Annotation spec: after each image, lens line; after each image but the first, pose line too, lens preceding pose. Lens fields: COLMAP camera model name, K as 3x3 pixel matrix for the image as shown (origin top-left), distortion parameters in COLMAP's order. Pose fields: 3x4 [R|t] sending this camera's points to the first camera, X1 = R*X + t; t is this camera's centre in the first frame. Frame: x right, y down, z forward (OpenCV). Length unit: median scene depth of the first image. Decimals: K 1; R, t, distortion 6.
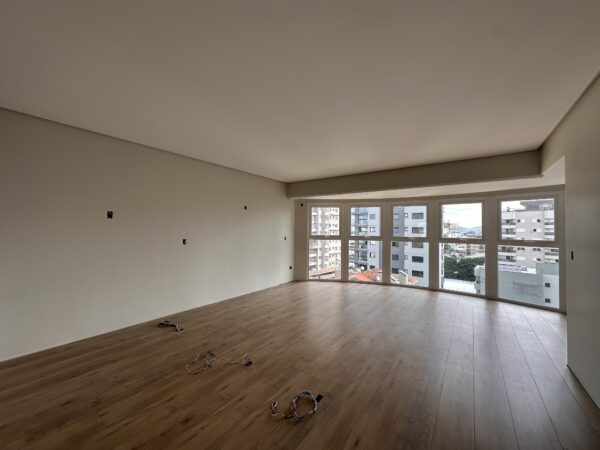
lens RADIAL K [[241.1, 0, 298.3], [0, 241.1, 226.3], [0, 0, 1]] dist [0.000148, 0.001028]
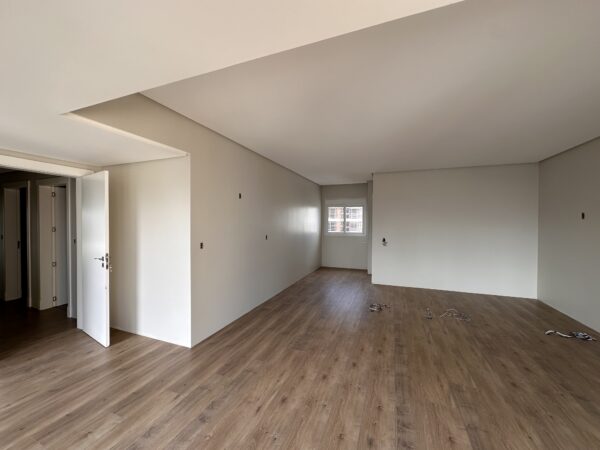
lens RADIAL K [[241.1, 0, 298.1], [0, 241.1, 224.1], [0, 0, 1]] dist [0.000148, 0.001028]
pose [[-0.967406, -0.010801, -0.253000, 0.734806], [-0.009795, 0.999938, -0.005236, 0.009556], [0.253041, -0.002587, -0.967452, 1.722863]]
